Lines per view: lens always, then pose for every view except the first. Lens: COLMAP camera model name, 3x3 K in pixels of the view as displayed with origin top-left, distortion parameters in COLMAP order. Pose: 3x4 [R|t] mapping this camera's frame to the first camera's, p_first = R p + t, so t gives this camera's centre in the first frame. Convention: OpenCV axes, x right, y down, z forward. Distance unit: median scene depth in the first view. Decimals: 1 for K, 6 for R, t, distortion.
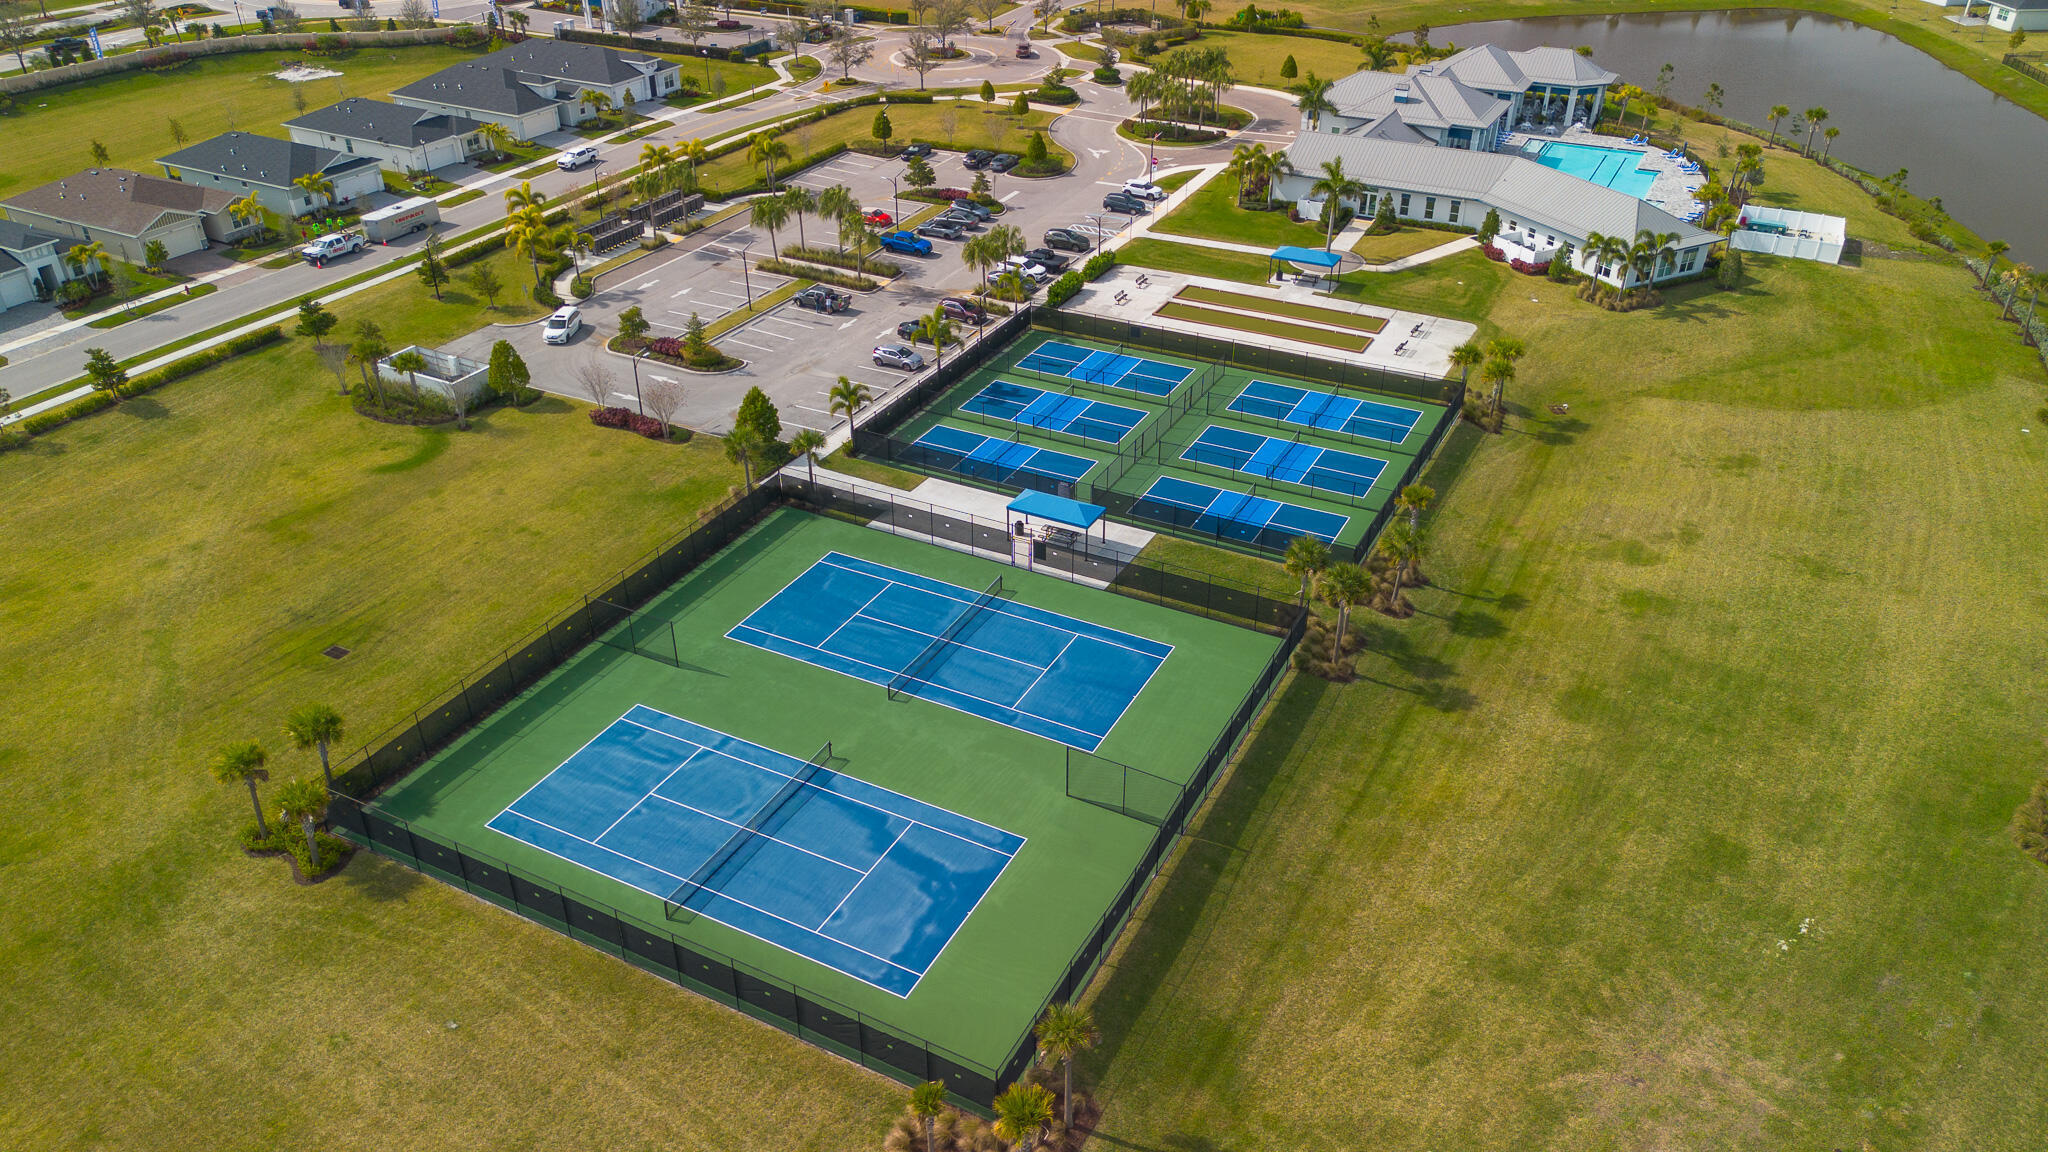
lens RADIAL K [[1455.9, 0, 1024.0], [0, 1455.9, 576.0], [0, 0, 1]] dist [0.057729, -0.045237]
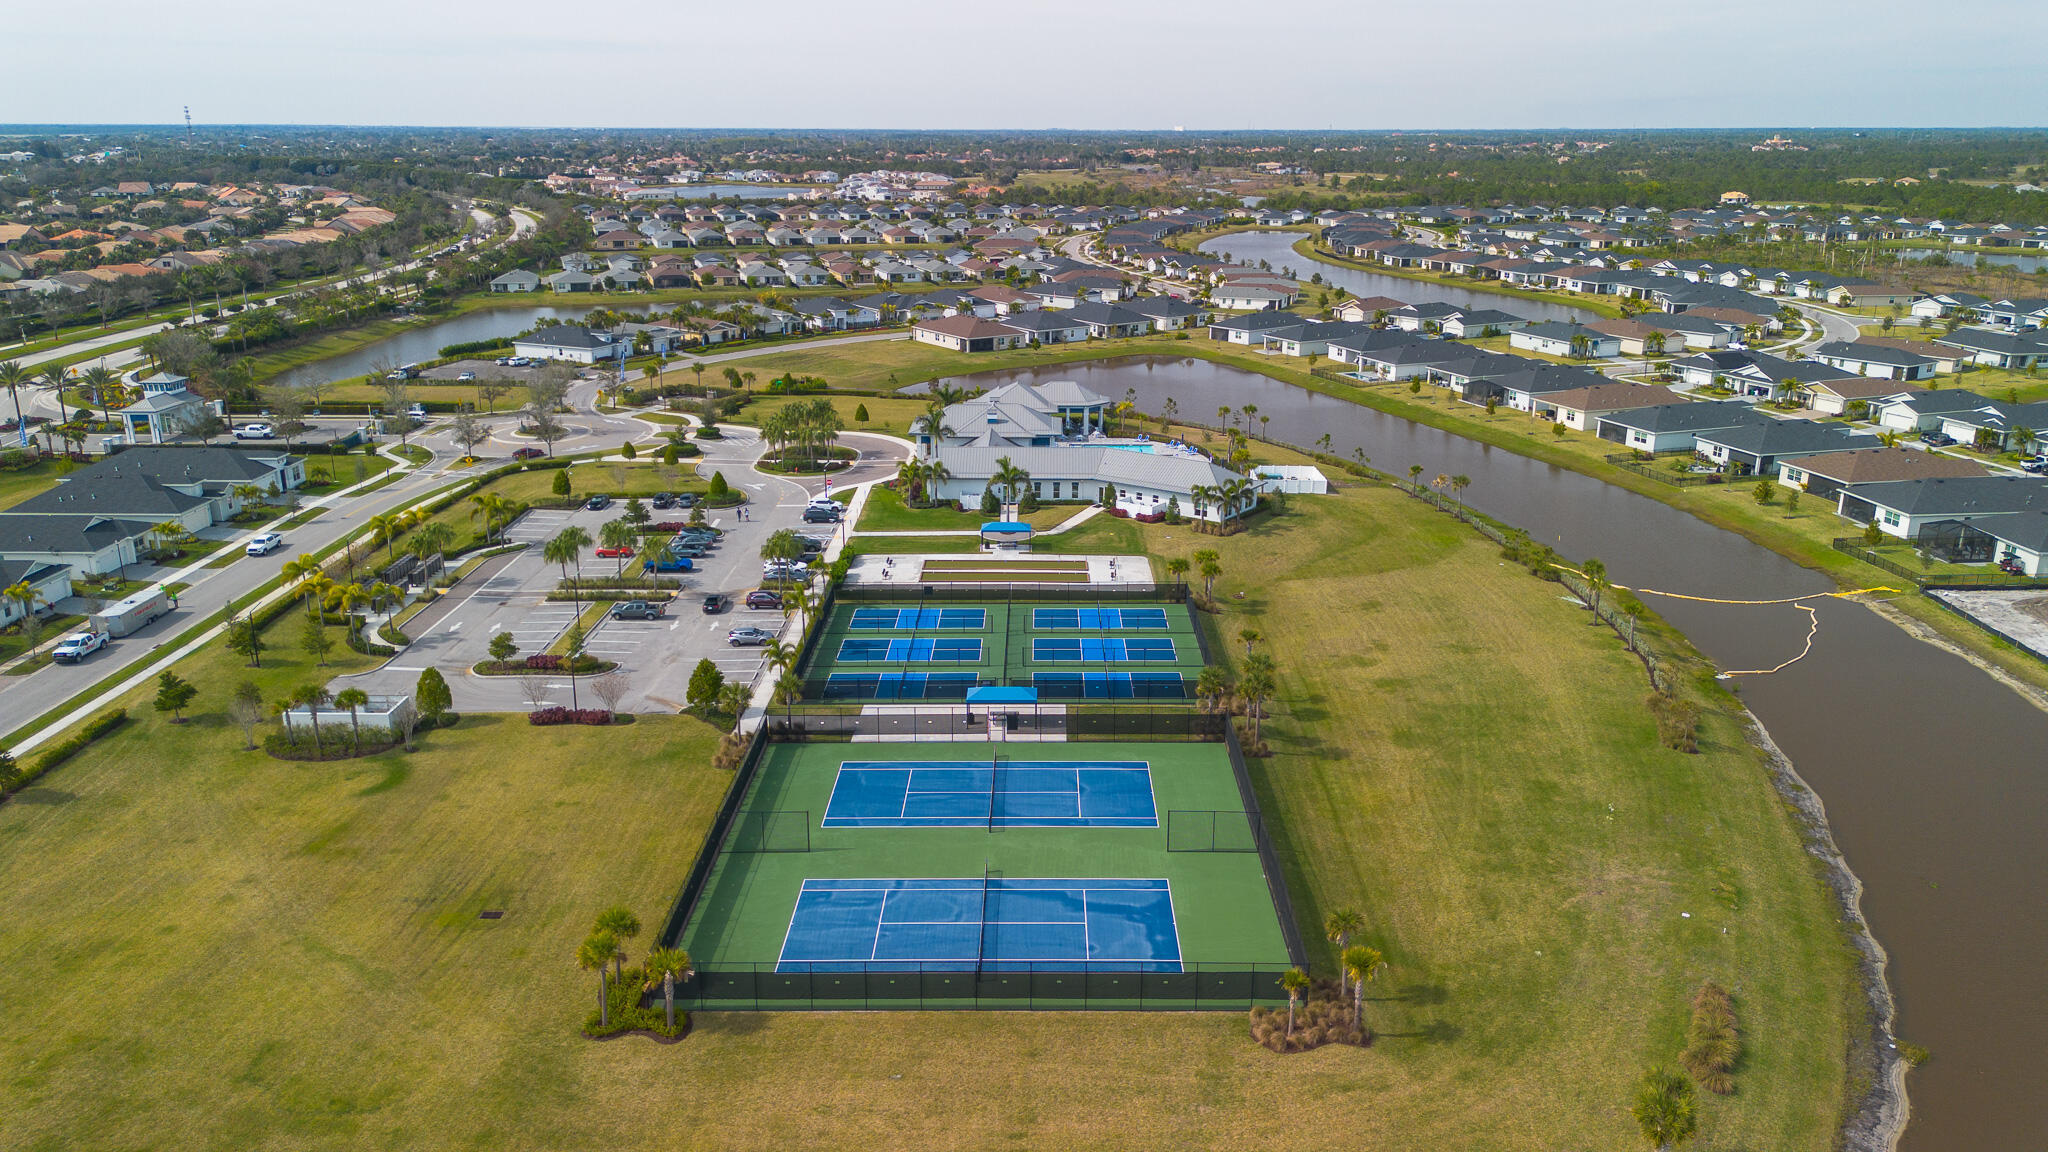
lens RADIAL K [[1455.9, 0, 1024.0], [0, 1455.9, 576.0], [0, 0, 1]] dist [0.057729, -0.045237]
pose [[0.888954, -0.131689, 0.438655, -0.350744], [0.237427, 0.951530, -0.195498, 0.074877], [-0.391649, 0.277937, 0.877133, -0.118209]]
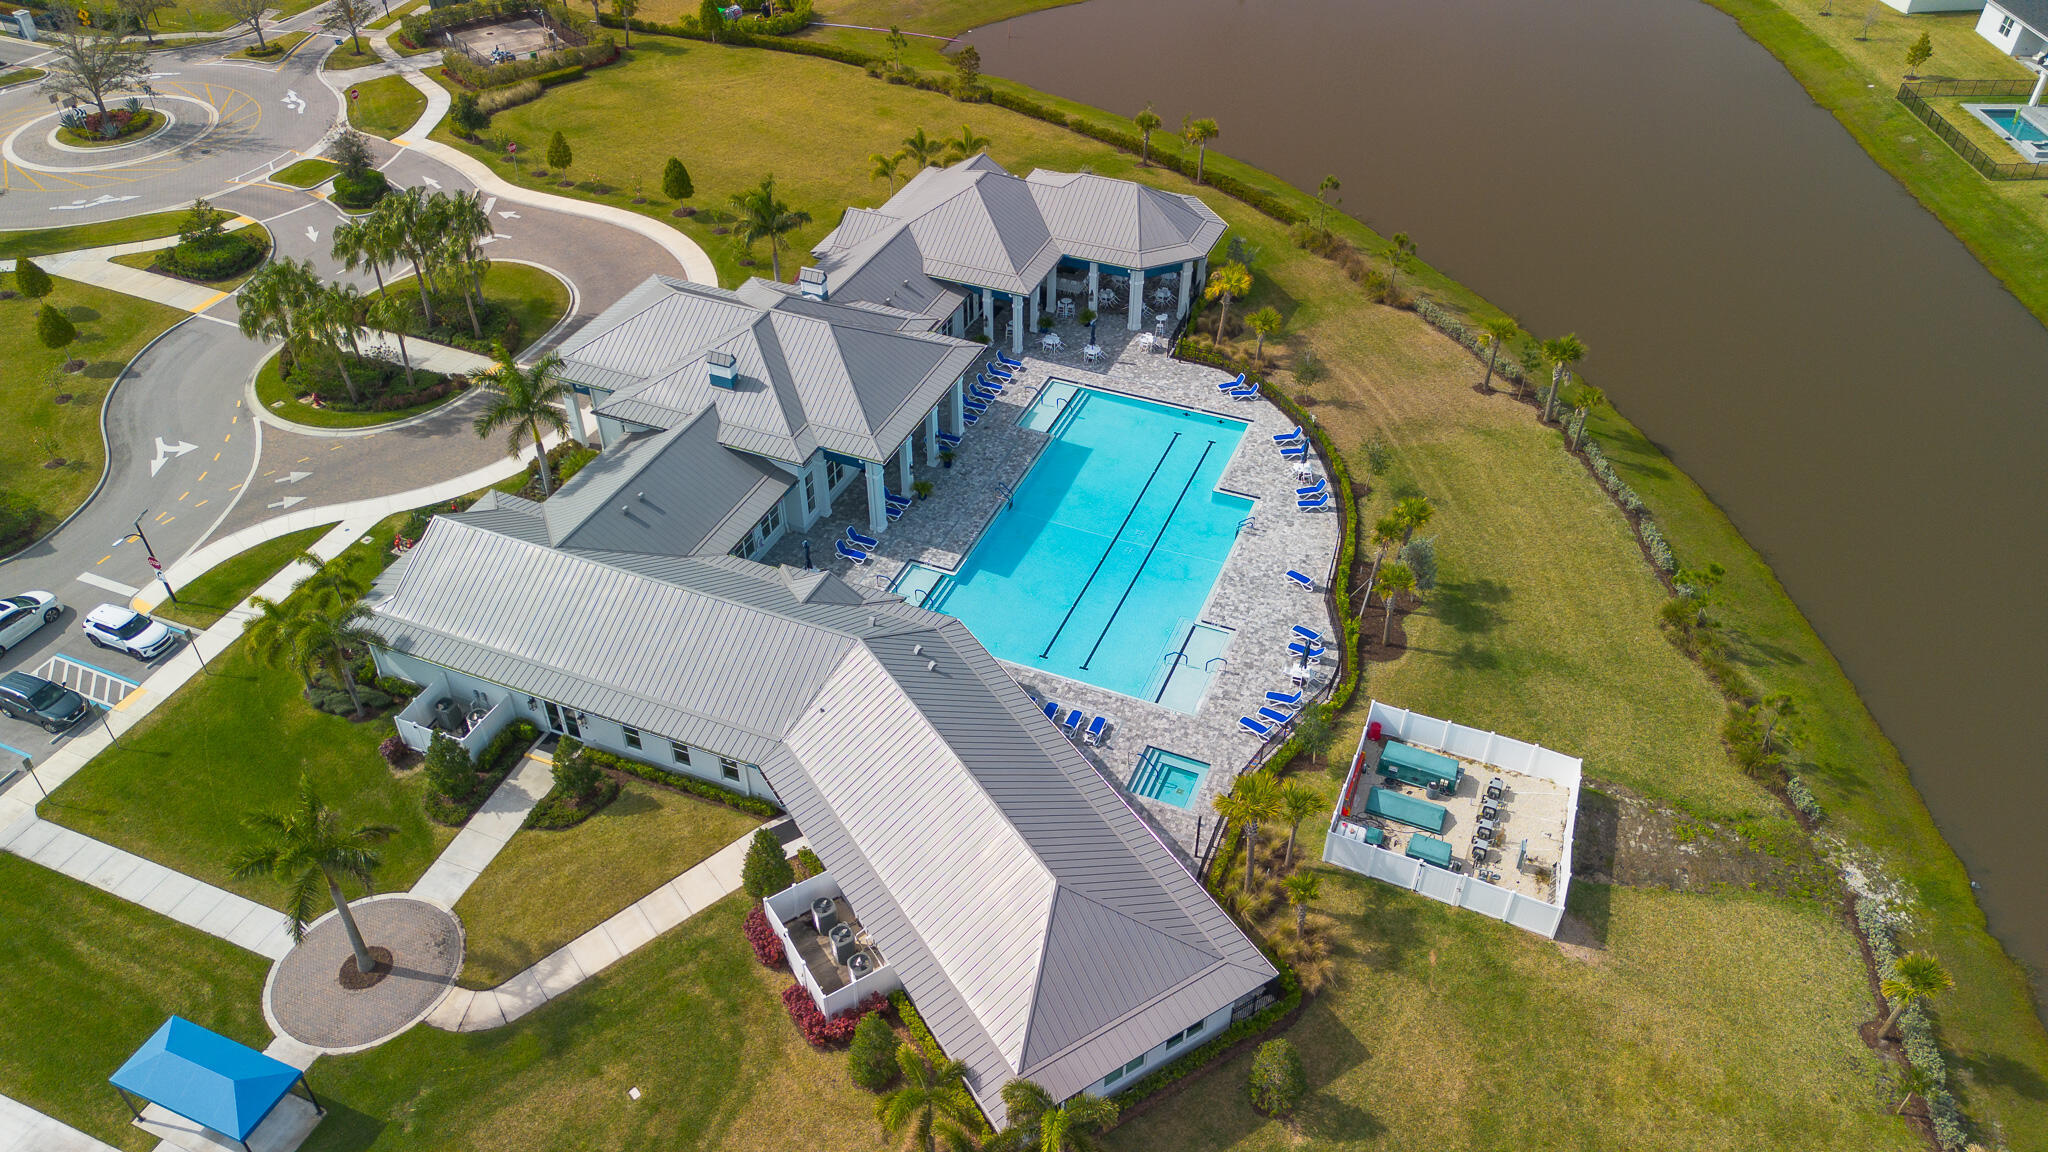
lens RADIAL K [[1455.9, 0, 1024.0], [0, 1455.9, 576.0], [0, 0, 1]] dist [0.057729, -0.045237]
pose [[0.995882, -0.055271, 0.071855, 0.371049], [0.045441, 0.990222, 0.131889, -0.375049], [-0.078442, -0.128081, 0.988657, 0.602351]]
